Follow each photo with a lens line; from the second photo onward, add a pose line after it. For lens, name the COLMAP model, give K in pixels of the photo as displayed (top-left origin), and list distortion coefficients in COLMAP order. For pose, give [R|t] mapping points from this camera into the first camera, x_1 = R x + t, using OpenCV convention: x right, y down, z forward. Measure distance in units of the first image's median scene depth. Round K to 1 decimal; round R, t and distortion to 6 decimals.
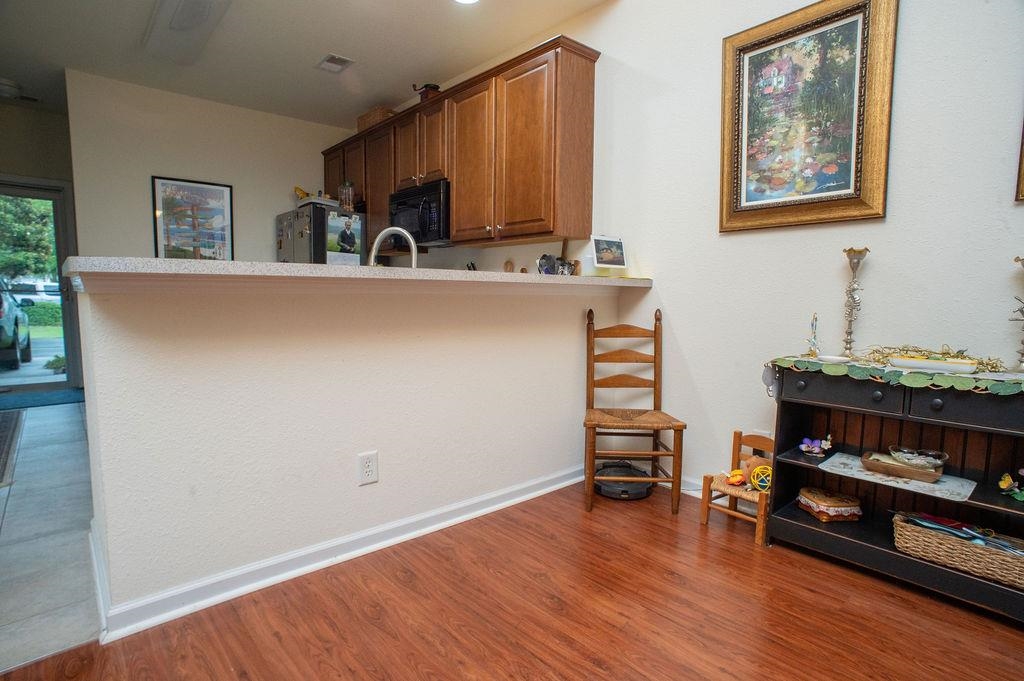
lens RADIAL K [[529.9, 0, 515.9], [0, 529.9, 349.3], [0, 0, 1]] dist [-0.088050, 0.053625]
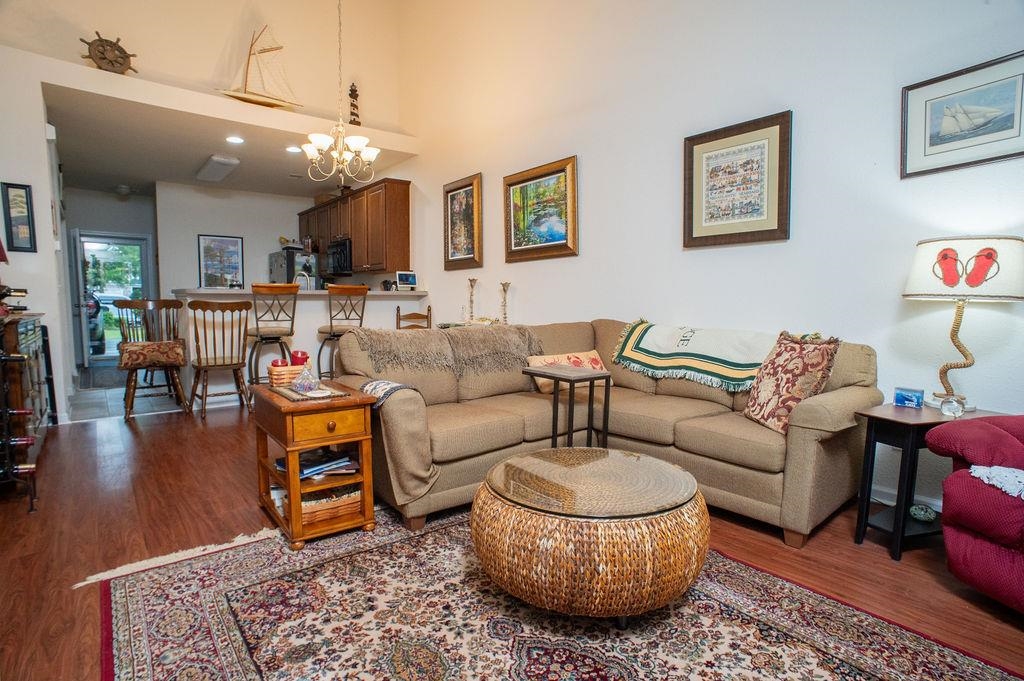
lens RADIAL K [[529.9, 0, 515.9], [0, 529.9, 349.3], [0, 0, 1]] dist [-0.088050, 0.053625]
pose [[0.999160, 0.000423, -0.040985, 0.542772], [-0.001178, 0.999830, -0.018397, 0.107111], [0.040970, 0.018430, 0.998990, -0.856033]]
